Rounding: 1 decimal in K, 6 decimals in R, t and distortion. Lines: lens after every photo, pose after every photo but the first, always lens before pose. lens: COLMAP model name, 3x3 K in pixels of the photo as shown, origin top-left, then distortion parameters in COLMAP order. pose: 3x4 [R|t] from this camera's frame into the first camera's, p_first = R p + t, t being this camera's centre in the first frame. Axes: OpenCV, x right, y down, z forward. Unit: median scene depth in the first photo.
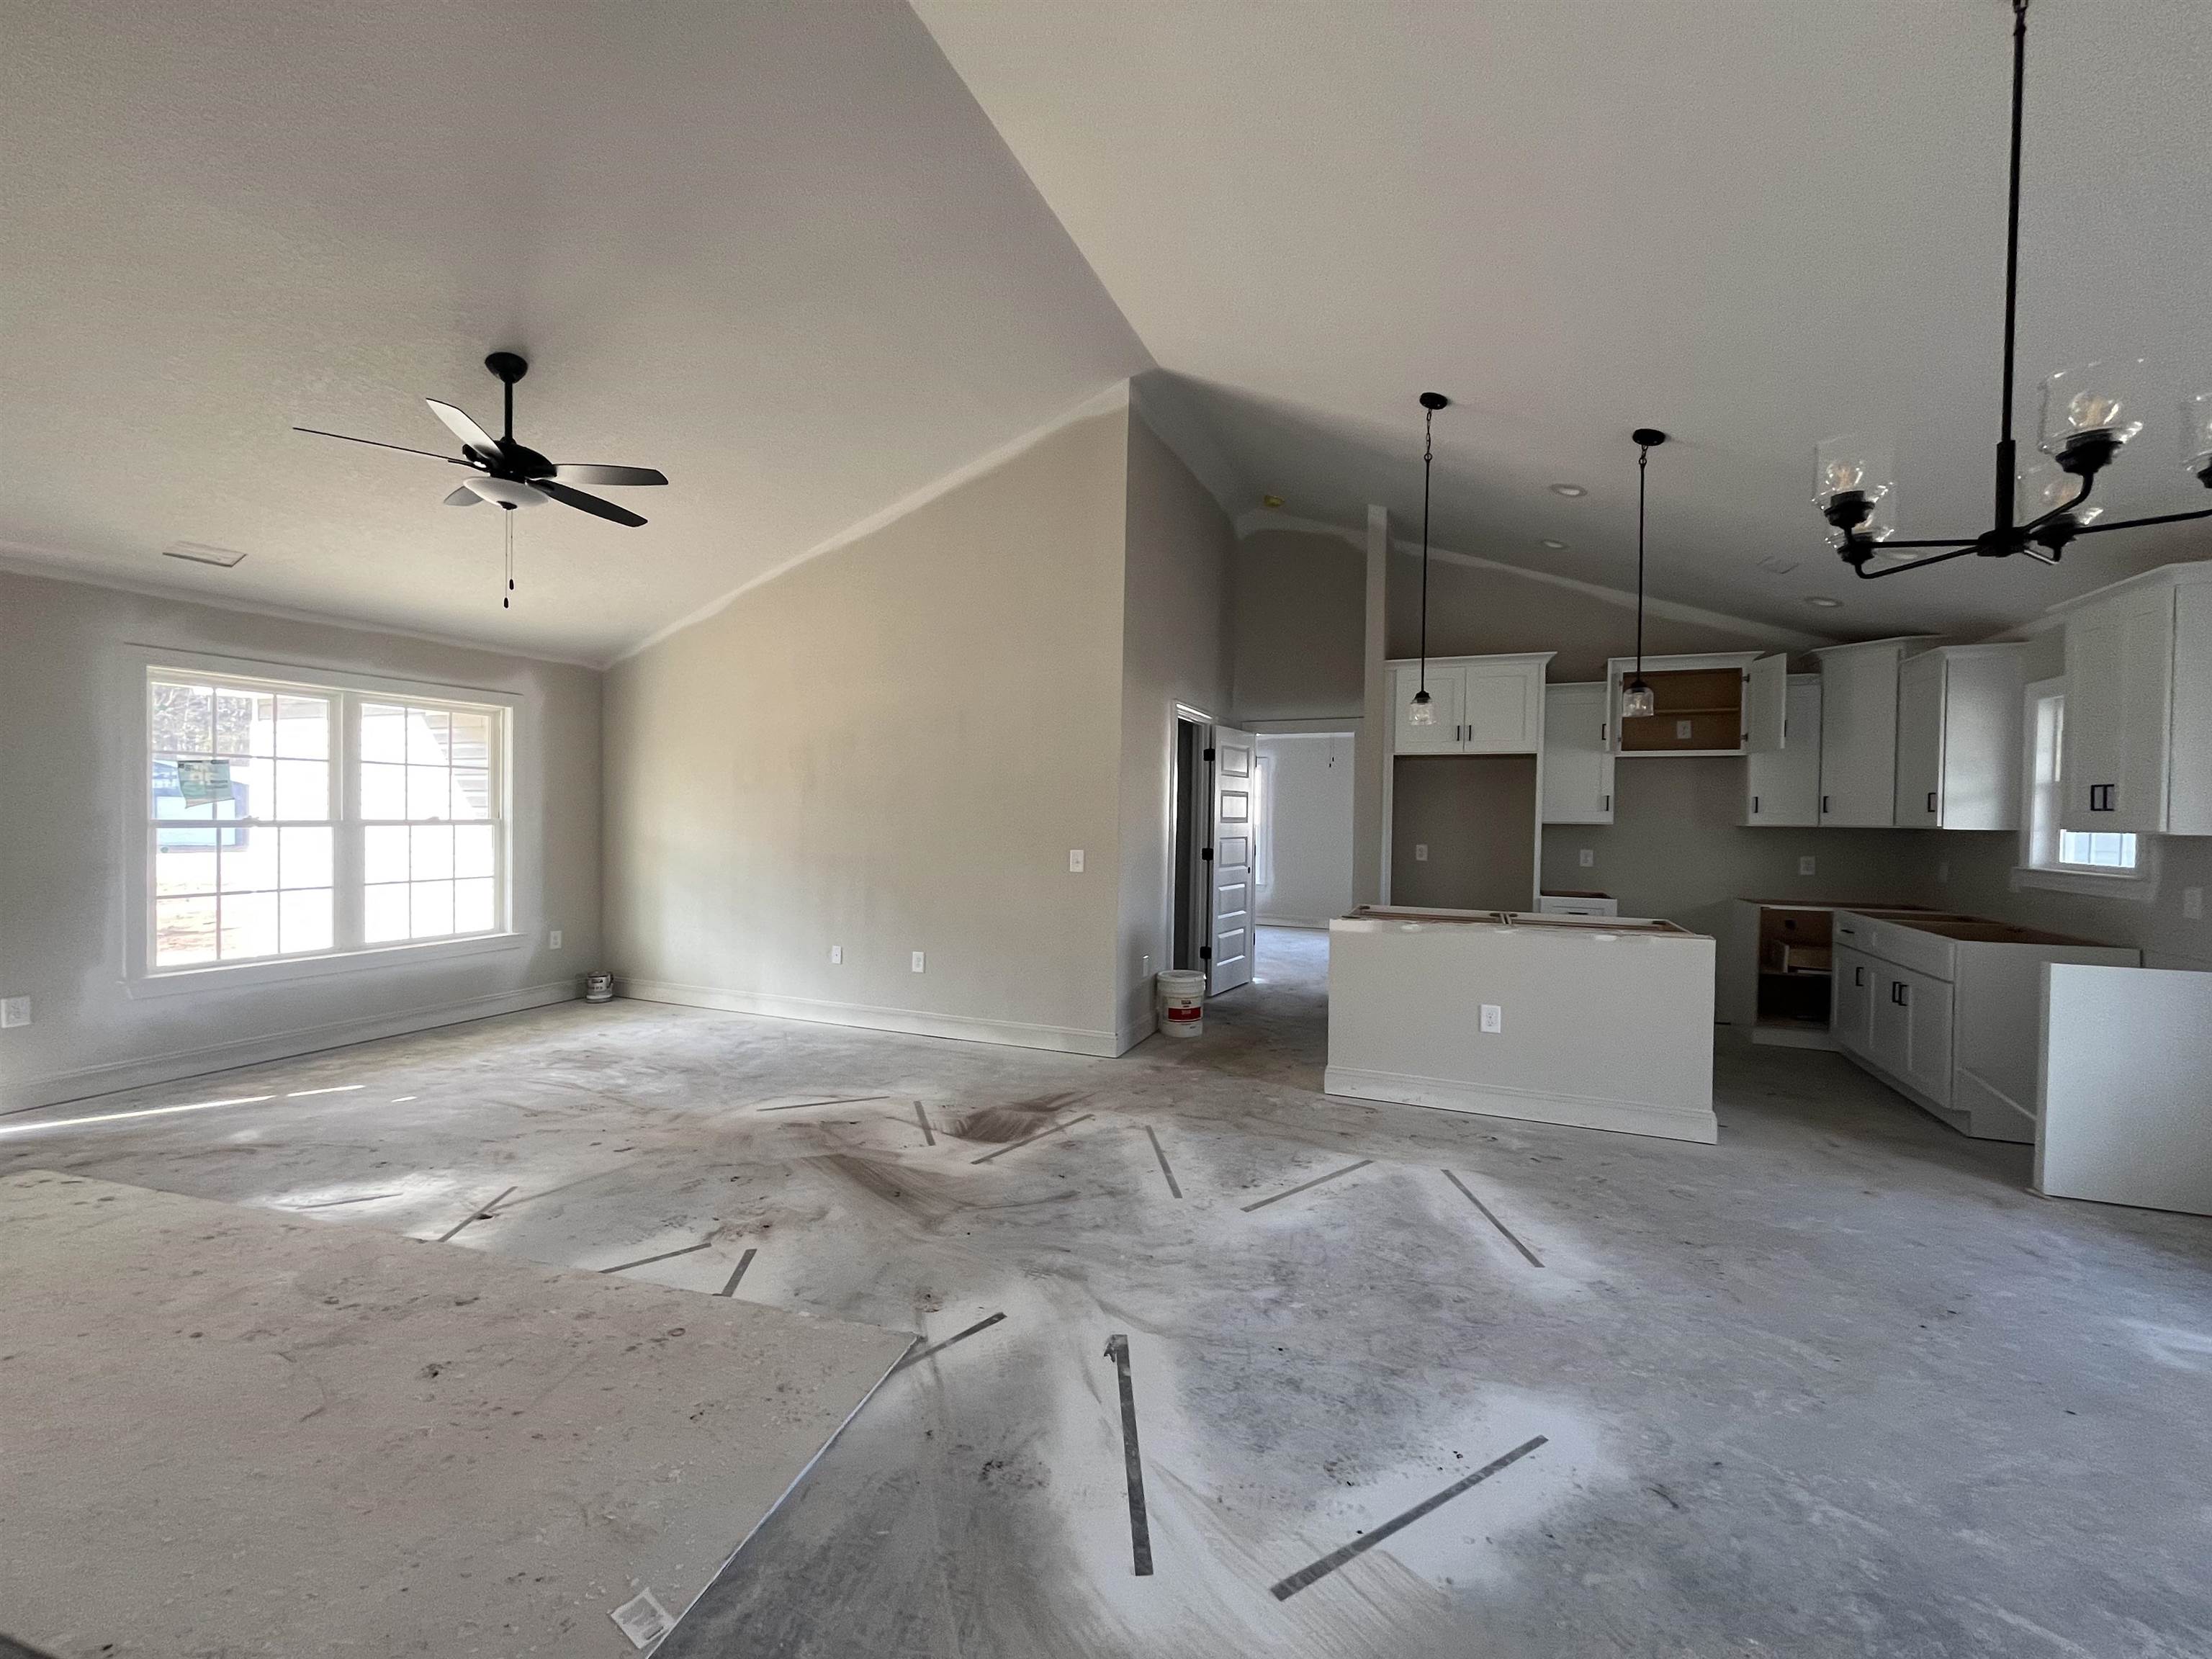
lens RADIAL K [[899.8, 0, 1097.7], [0, 899.8, 827.2], [0, 0, 1]] dist [-0.002889, -0.000694]
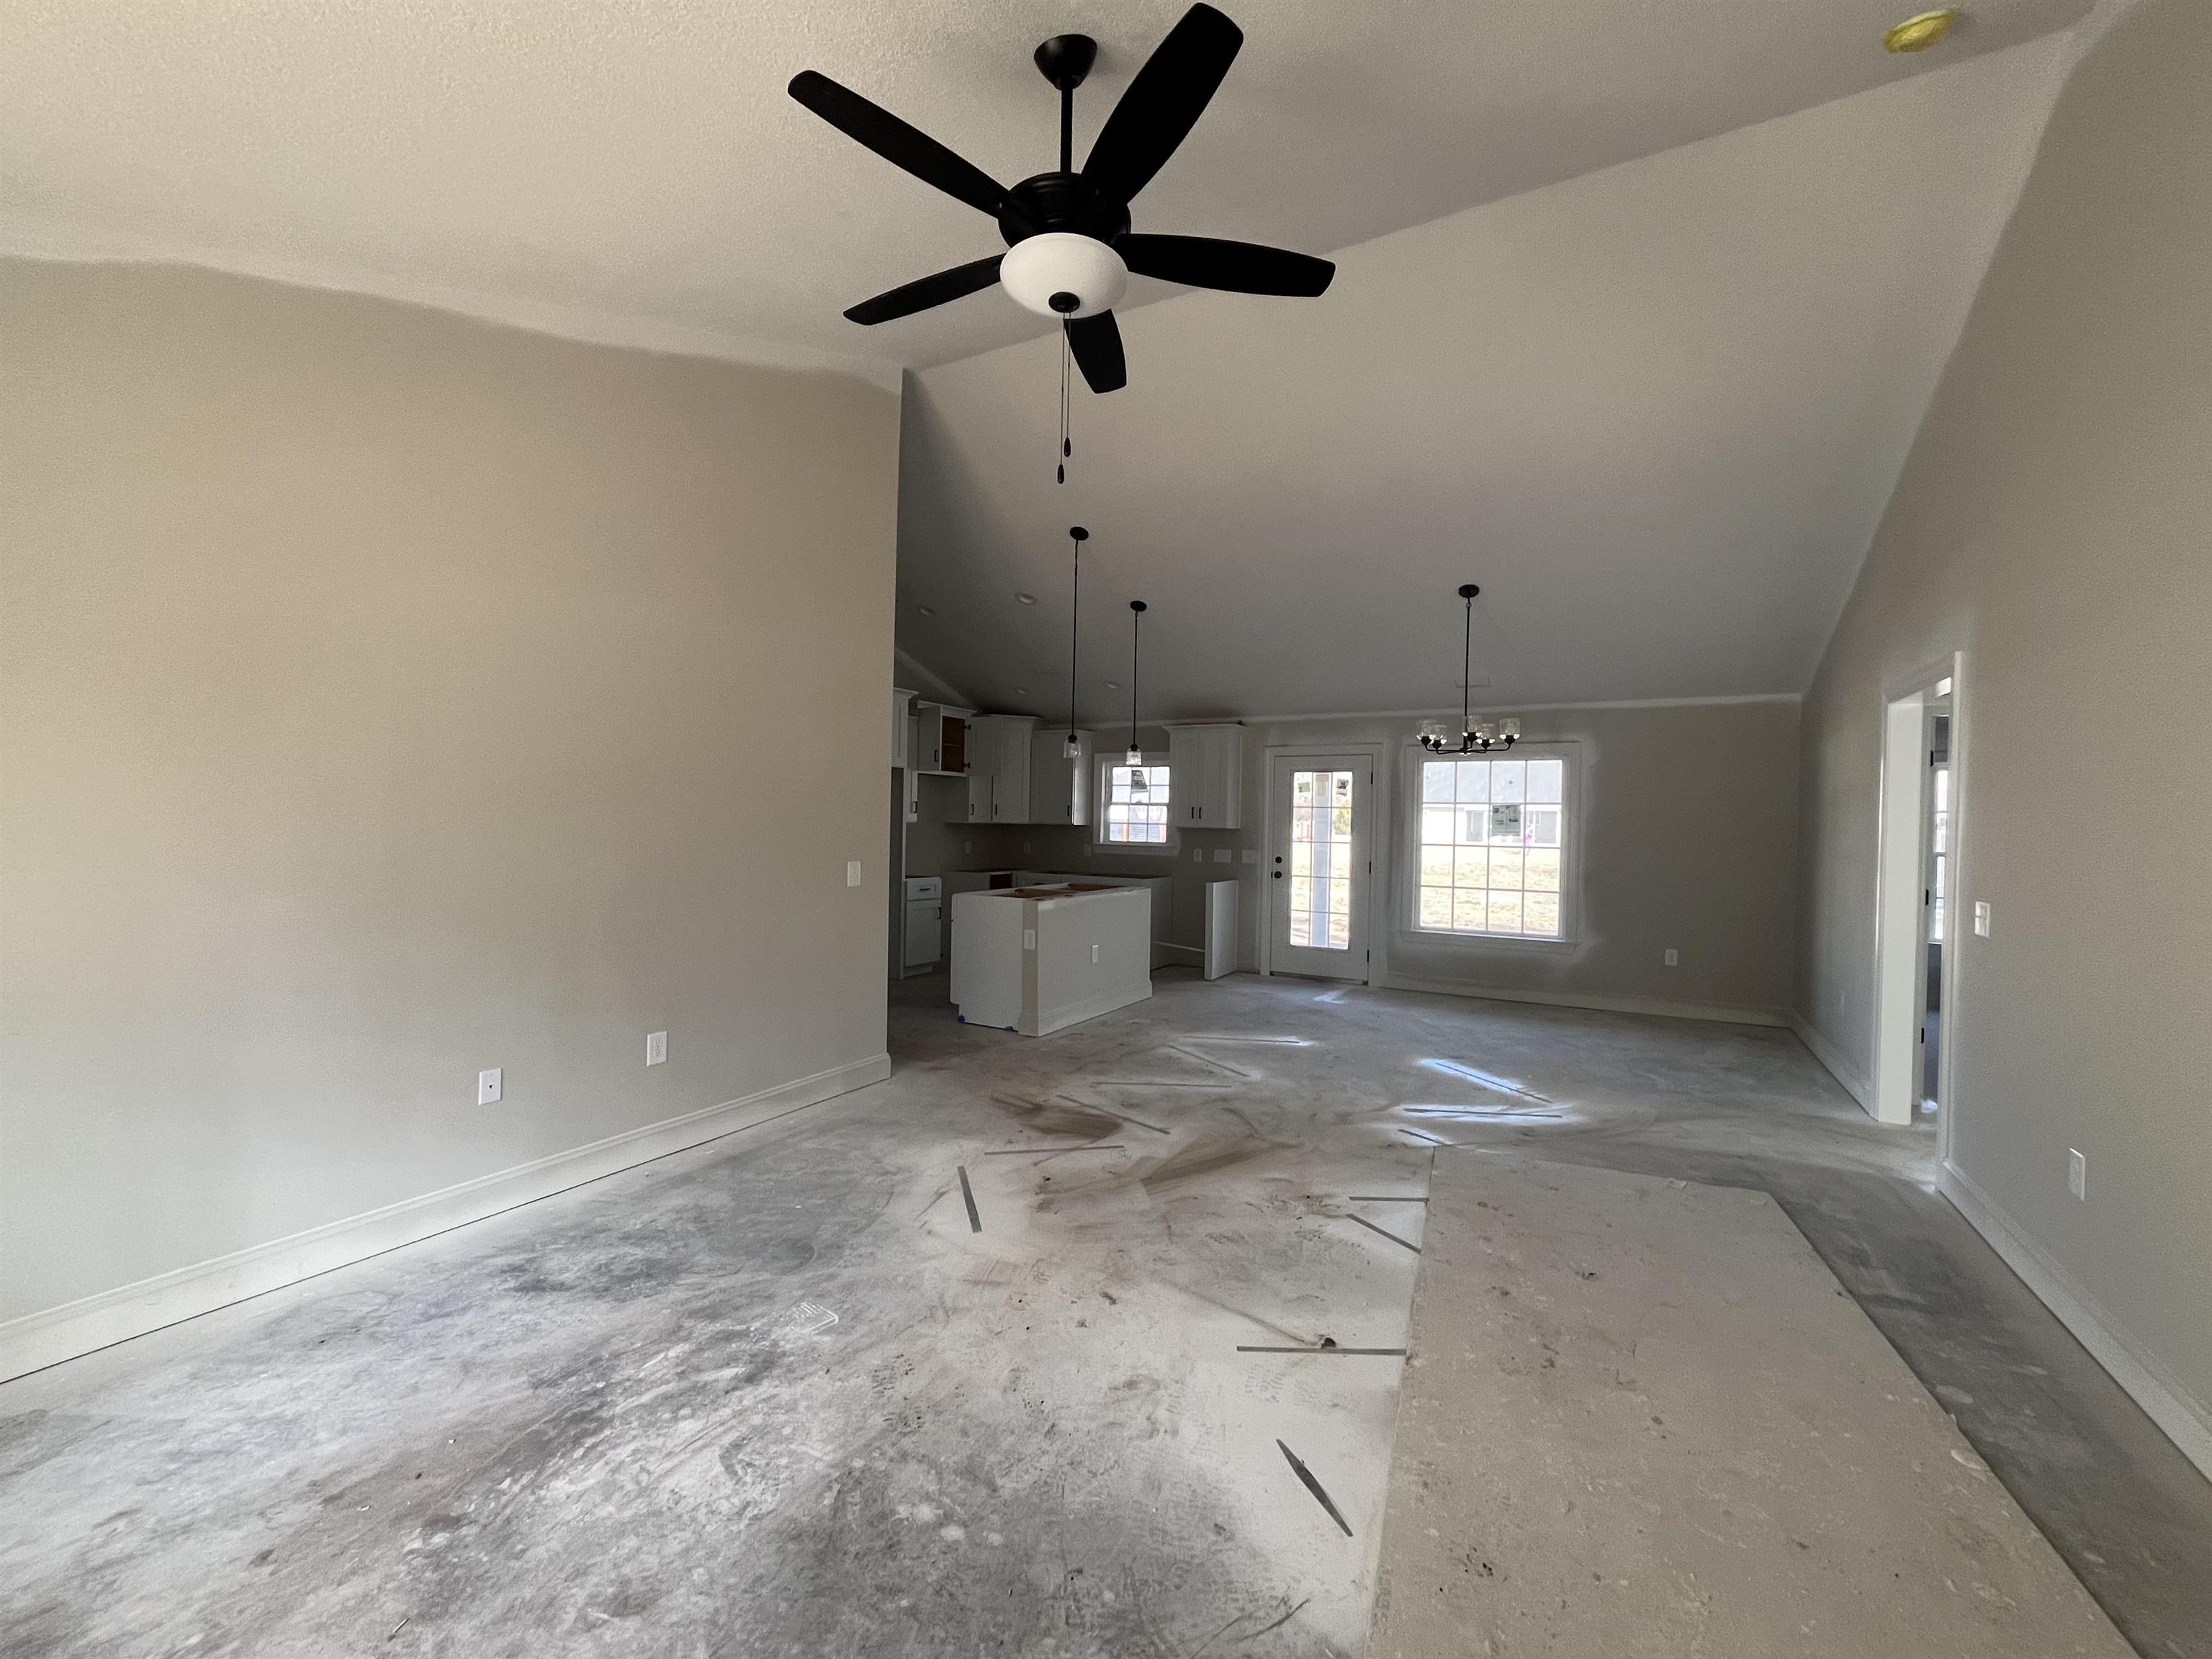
lens RADIAL K [[899.8, 0, 1116.9], [0, 899.8, 826.4], [0, 0, 1]] dist [-0.002889, -0.000694]
pose [[0.108823, -0.016801, 0.993919, -1.119690], [-0.003537, 0.999844, 0.017288, -0.033280], [-0.994055, -0.005397, 0.108747, 0.824201]]
